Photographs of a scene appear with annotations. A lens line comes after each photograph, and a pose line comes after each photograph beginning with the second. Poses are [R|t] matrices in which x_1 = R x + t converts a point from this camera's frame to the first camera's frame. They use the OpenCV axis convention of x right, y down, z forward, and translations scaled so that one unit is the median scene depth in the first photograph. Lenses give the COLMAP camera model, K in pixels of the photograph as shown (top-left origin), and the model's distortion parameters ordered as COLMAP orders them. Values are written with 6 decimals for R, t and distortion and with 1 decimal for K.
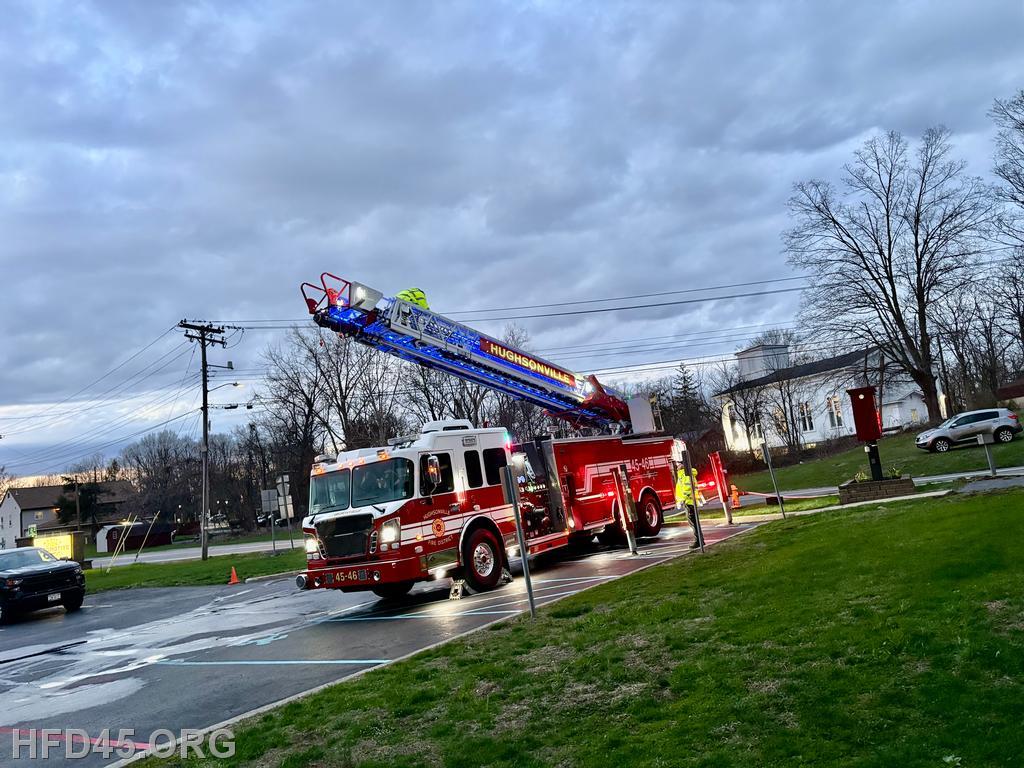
lens RADIAL K [[798.4, 0, 512.0], [0, 798.4, 384.0], [0, 0, 1]] dist [0.044482, -0.053004]
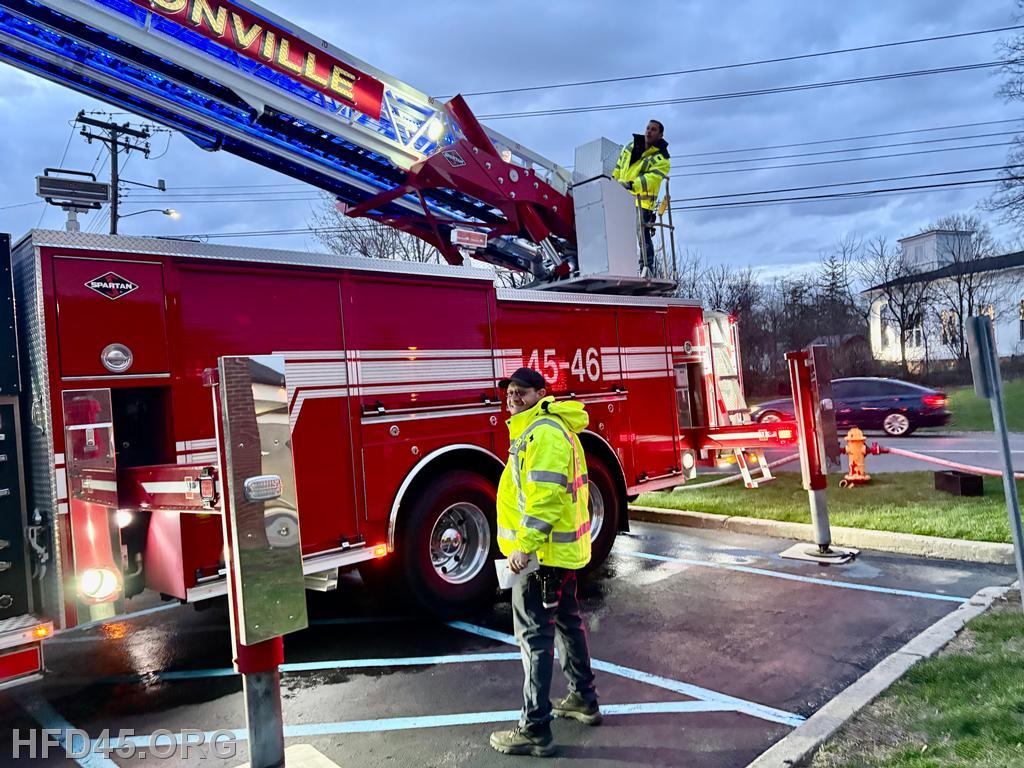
lens RADIAL K [[782.3, 0, 514.8], [0, 782.3, 397.2], [0, 0, 1]] dist [0.003901, 0.002734]
pose [[0.982537, 0.089456, -0.163151, 0.101636], [-0.062680, 0.984724, 0.162450, 0.031980], [0.175191, -0.149387, 0.973135, 0.349857]]
